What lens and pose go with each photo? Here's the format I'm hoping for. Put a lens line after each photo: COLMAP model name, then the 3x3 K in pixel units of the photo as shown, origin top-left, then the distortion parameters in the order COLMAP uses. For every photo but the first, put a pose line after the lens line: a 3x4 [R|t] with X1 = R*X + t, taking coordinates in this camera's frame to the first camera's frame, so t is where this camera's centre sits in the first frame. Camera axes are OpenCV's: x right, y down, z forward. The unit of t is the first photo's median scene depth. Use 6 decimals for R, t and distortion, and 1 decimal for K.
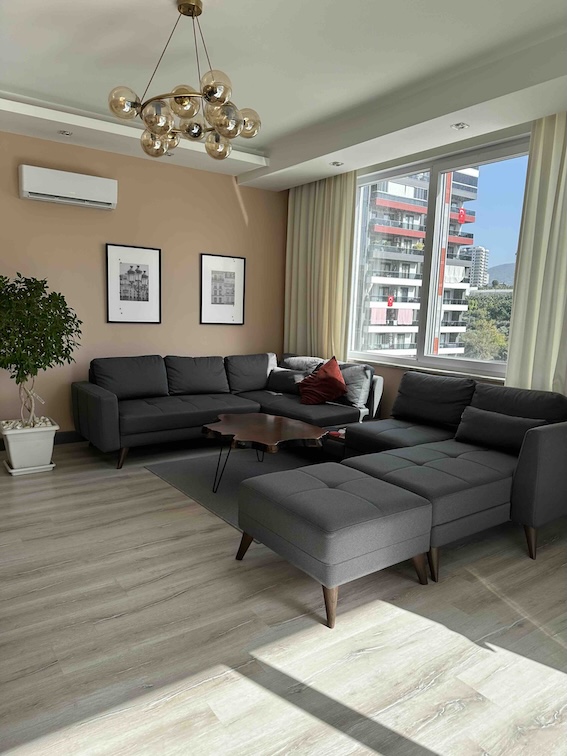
lens RADIAL K [[531.5, 0, 283.5], [0, 531.5, 378.0], [0, 0, 1]] dist [0.061228, -0.000731]
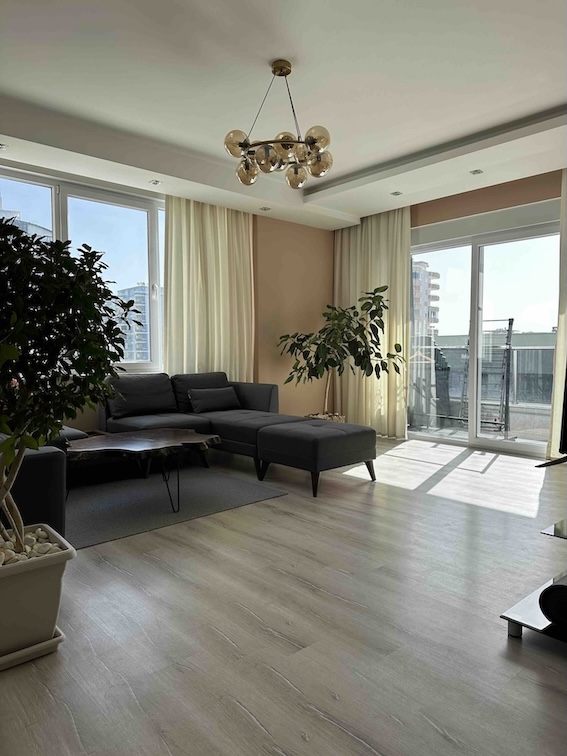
lens RADIAL K [[531.5, 0, 283.5], [0, 531.5, 378.0], [0, 0, 1]] dist [0.061228, -0.000731]
pose [[-0.114412, -0.085758, 0.989725, -1.197163], [0.138930, 0.985095, 0.101417, -0.091555], [-0.983671, 0.149106, -0.100792, 1.009000]]
